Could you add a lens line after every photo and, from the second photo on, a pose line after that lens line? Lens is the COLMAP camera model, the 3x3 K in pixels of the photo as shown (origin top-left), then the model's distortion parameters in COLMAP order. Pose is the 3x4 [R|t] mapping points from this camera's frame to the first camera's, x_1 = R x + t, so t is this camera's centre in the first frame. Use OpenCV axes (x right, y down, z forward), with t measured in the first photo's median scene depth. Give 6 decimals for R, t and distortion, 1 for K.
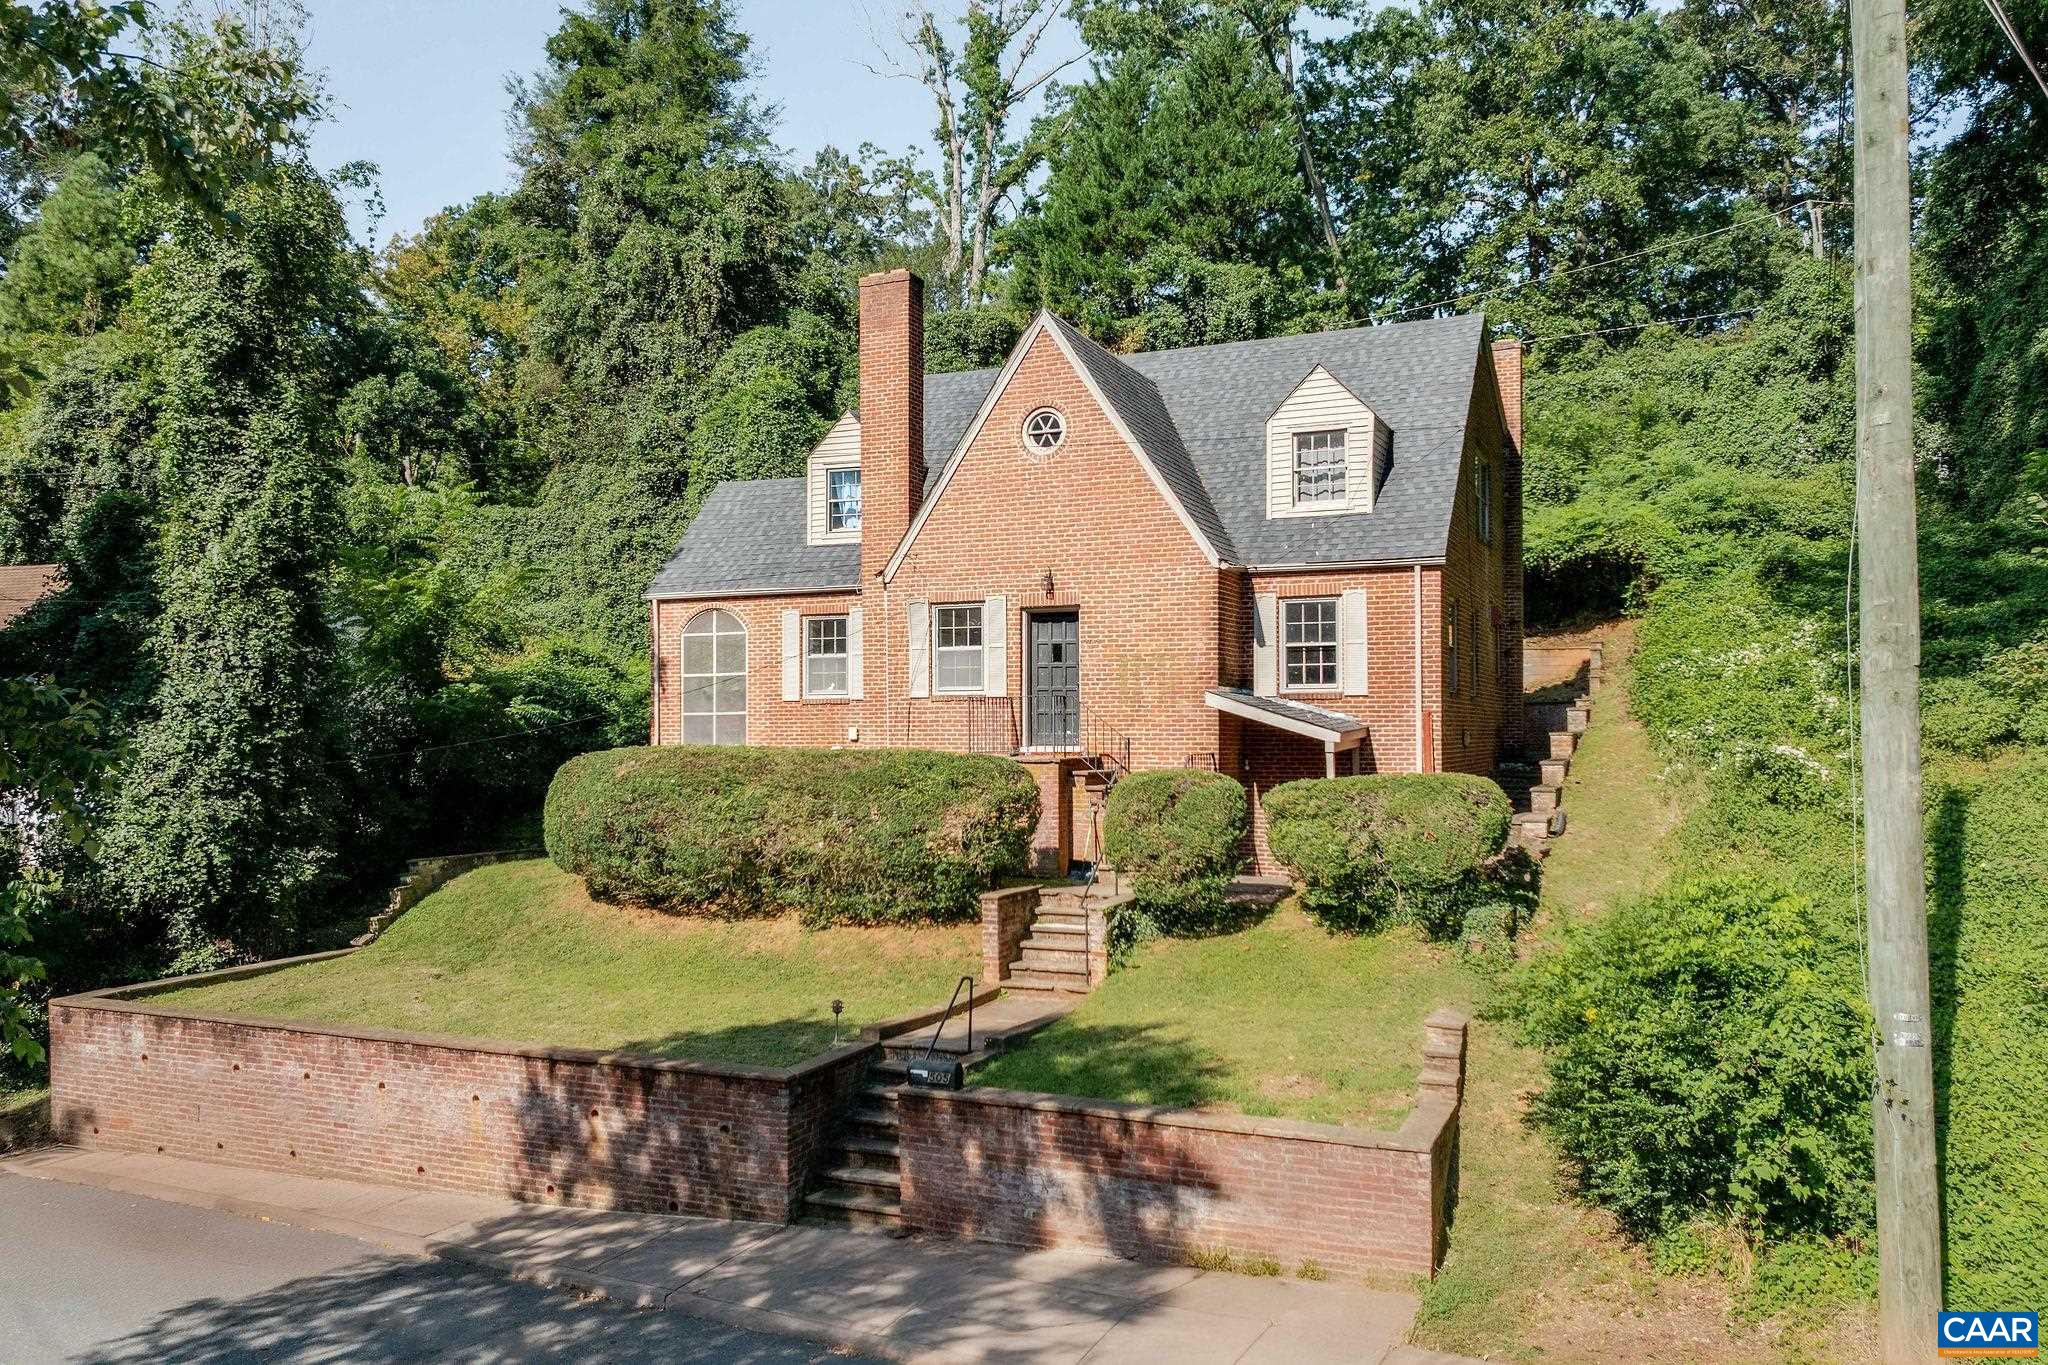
lens RADIAL K [[1604.0, 0, 1024.0], [0, 1604.0, 682.5], [0, 0, 1]] dist [0.022139, -0.003229]
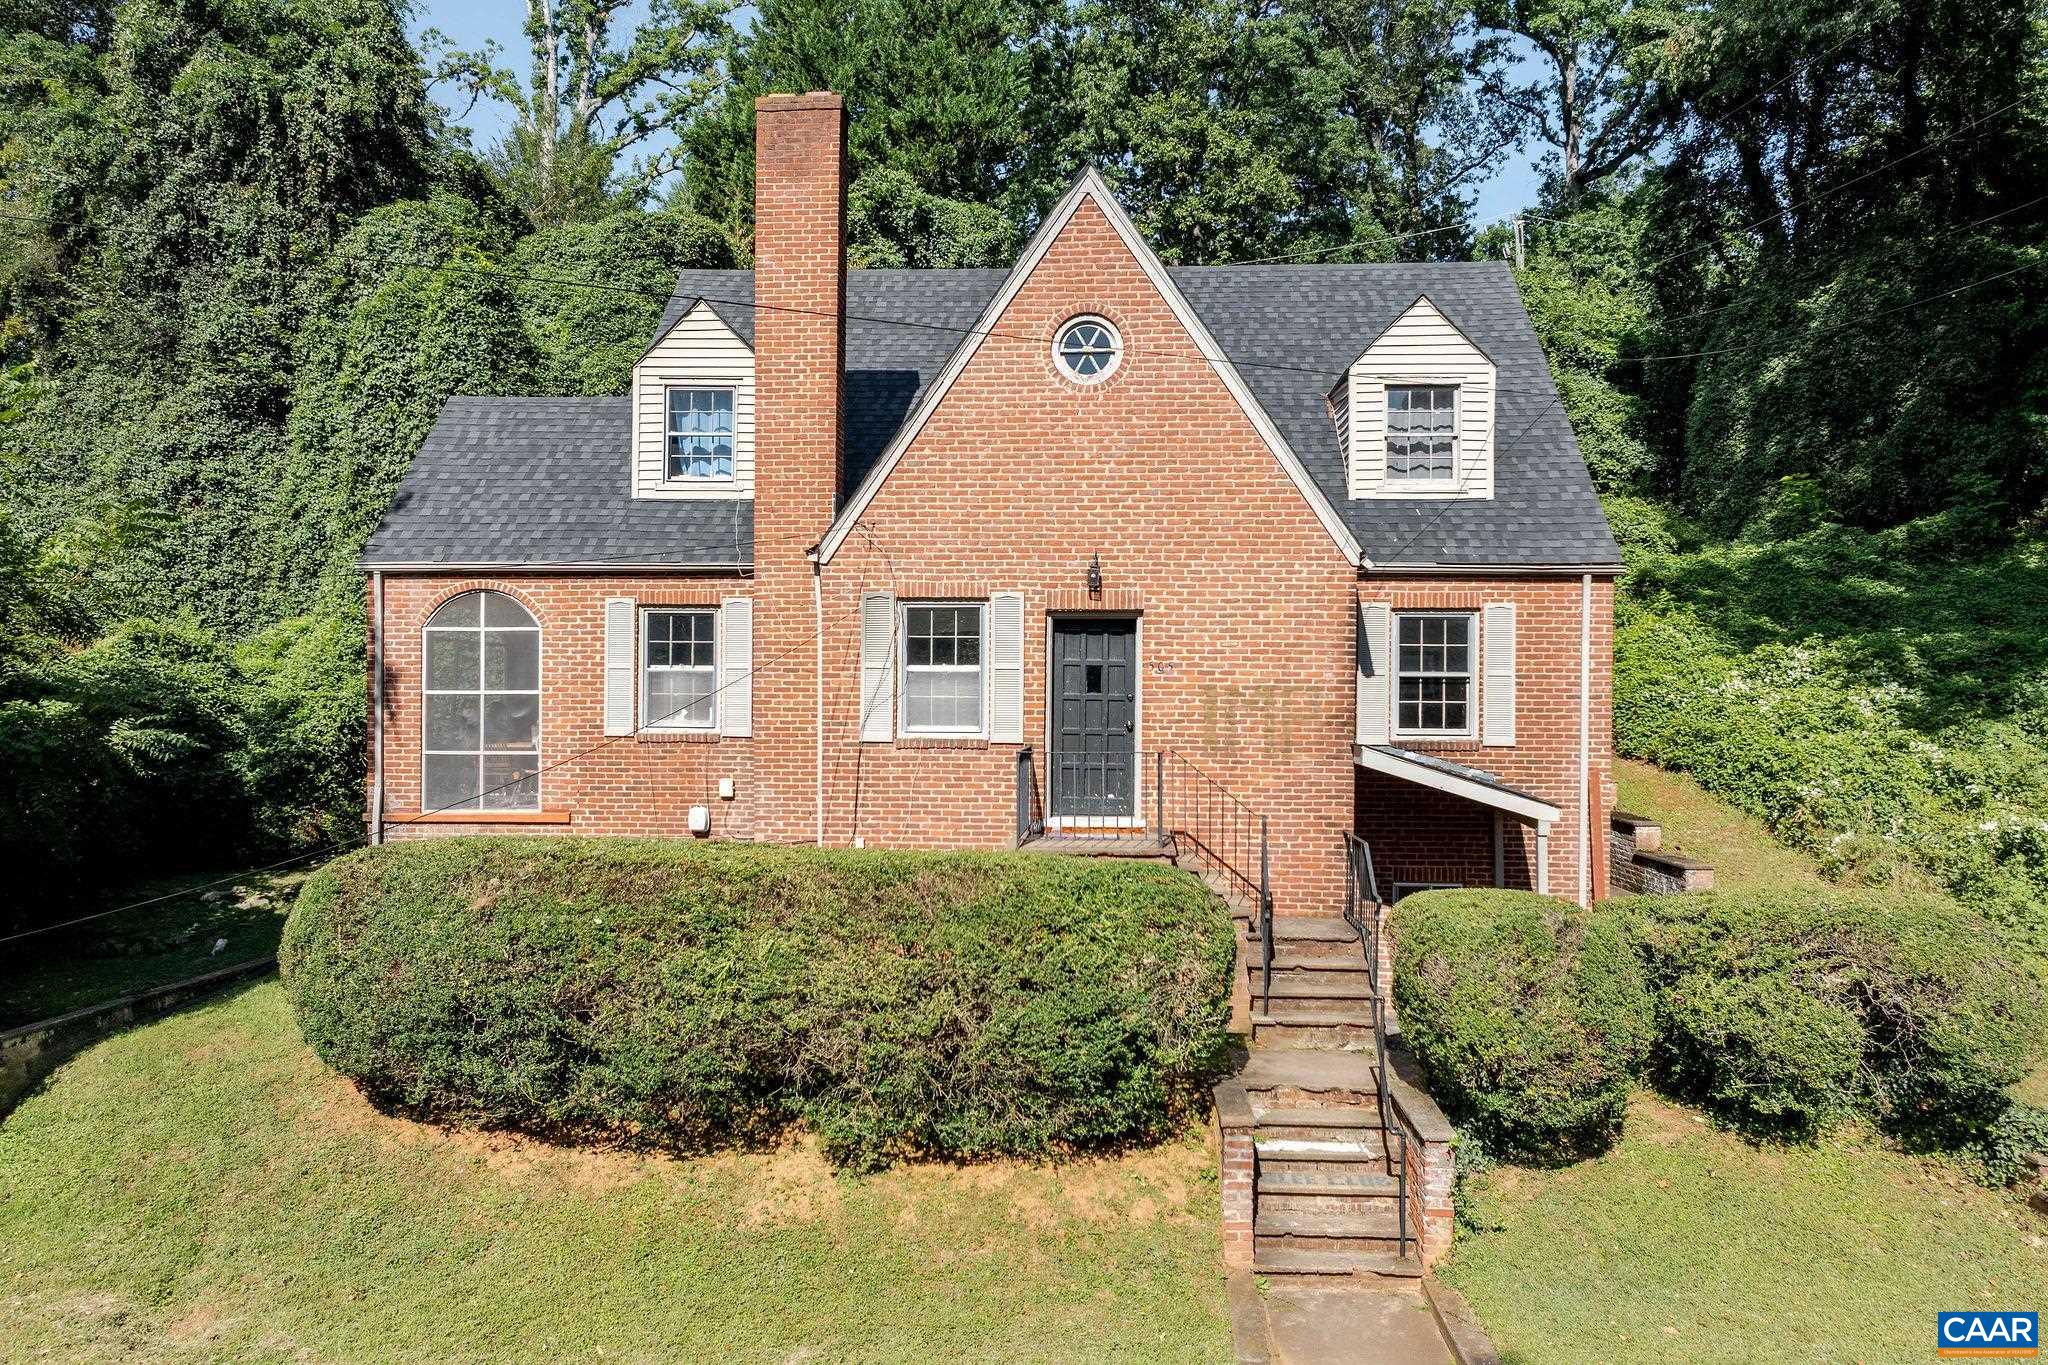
lens RADIAL K [[1504.4, 0, 1024.0], [0, 1504.4, 682.5], [0, 0, 1]] dist [-0.042735, 0.003557]
pose [[0.934912, 0.013066, 0.354640, -0.199921], [-0.021402, 0.999579, 0.019593, -0.024803], [-0.354235, -0.025908, 0.934798, 0.358174]]
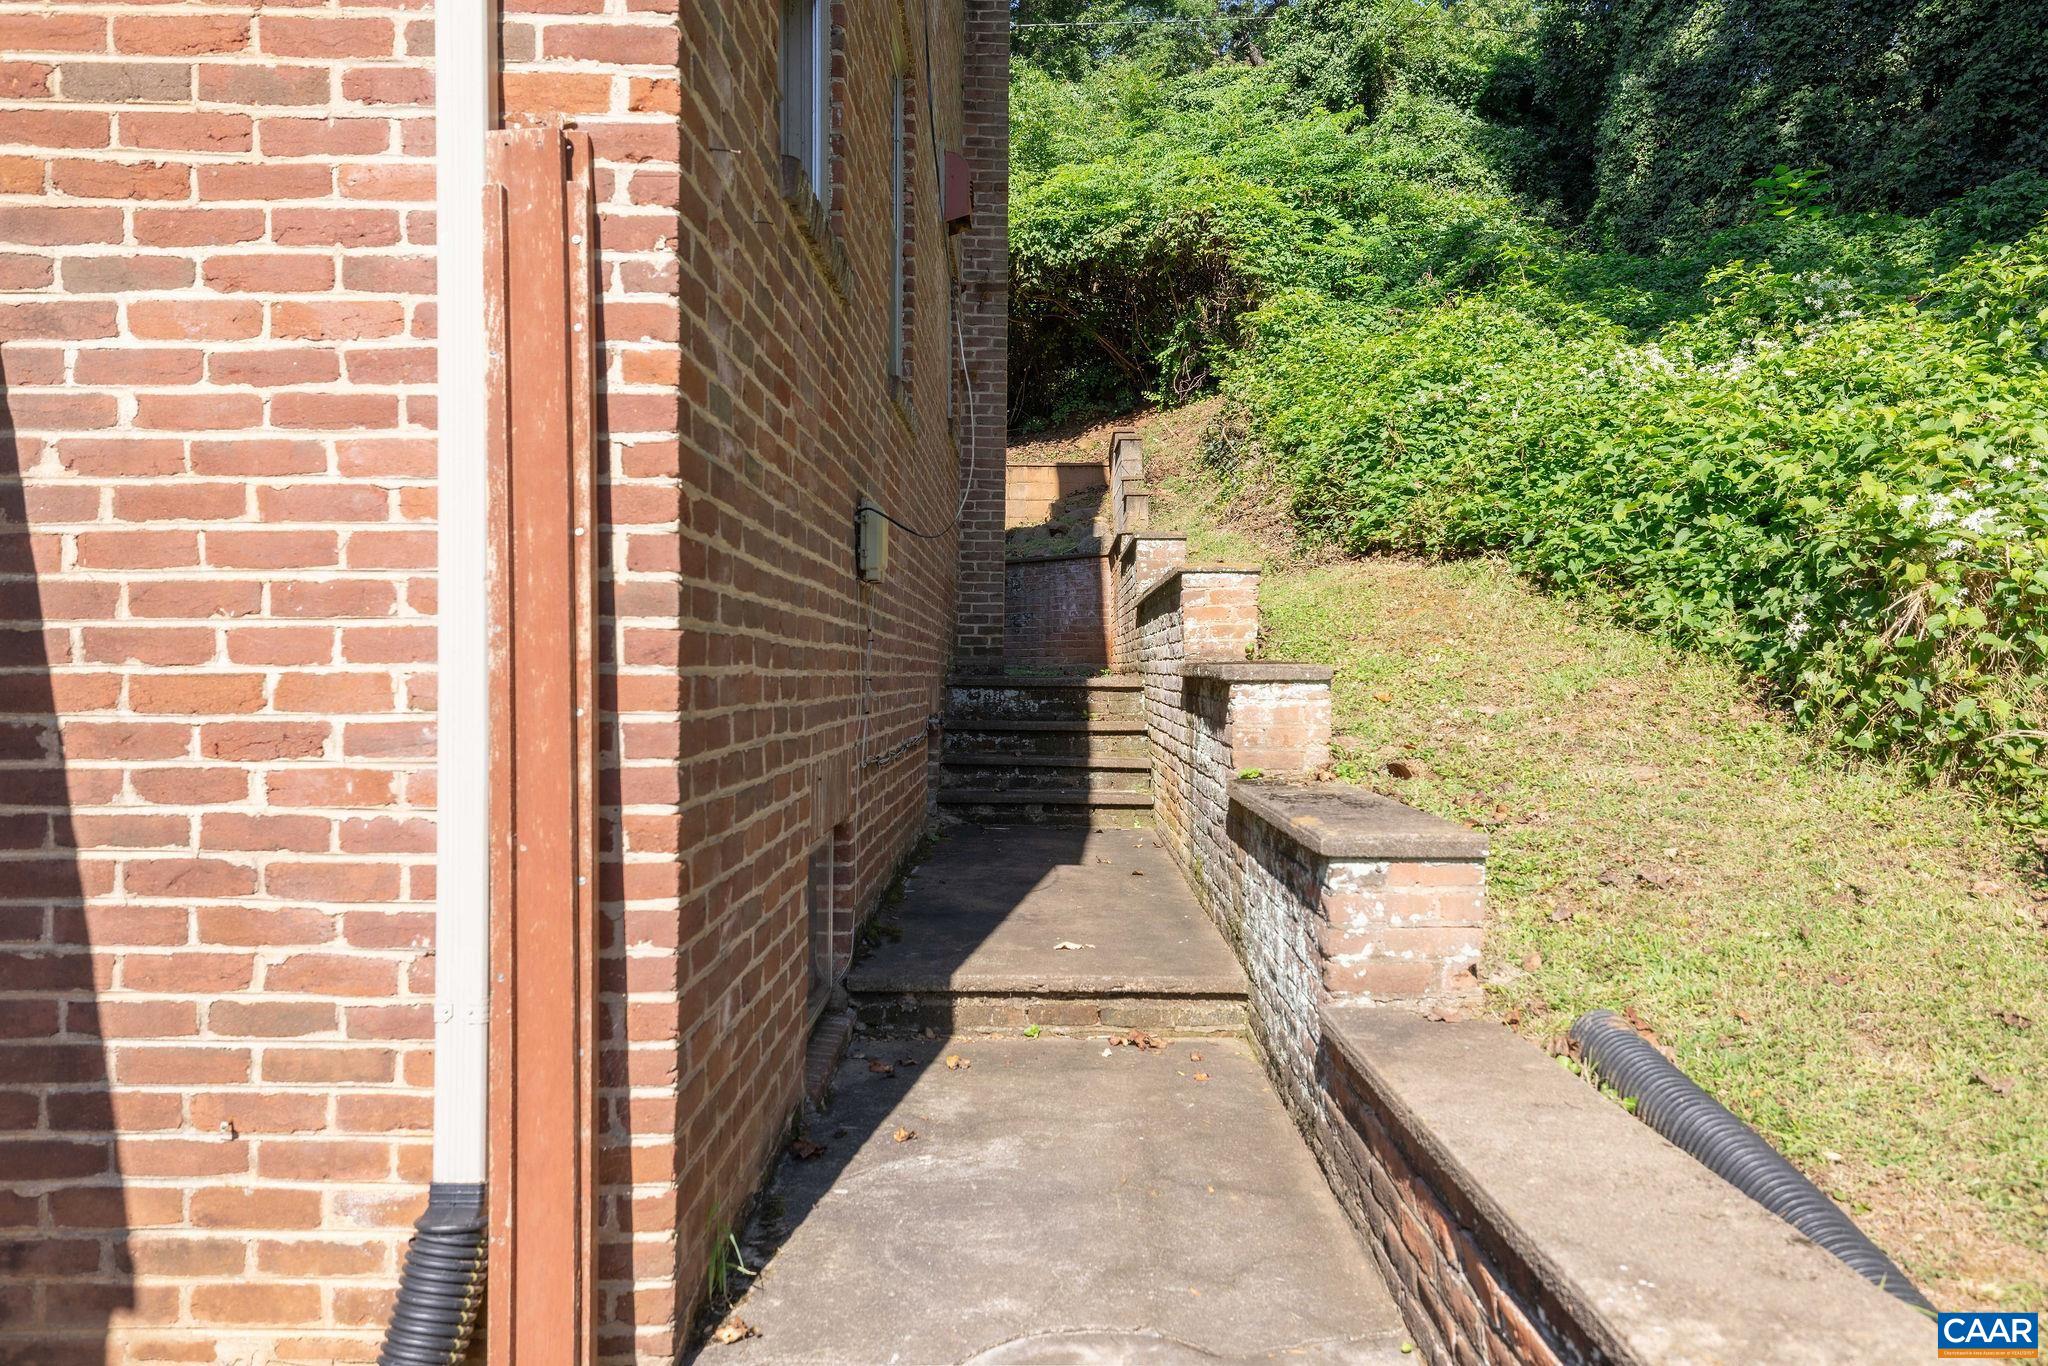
lens RADIAL K [[1534.7, 0, 1024.0], [0, 1534.7, 683.0], [0, 0, 1]] dist [0.002718, 0.001833]
pose [[0.920855, 0.009929, 0.389778, 0.195497], [-0.020595, 0.999519, 0.023195, 0.041050], [-0.389360, -0.029387, 0.920617, 0.725936]]
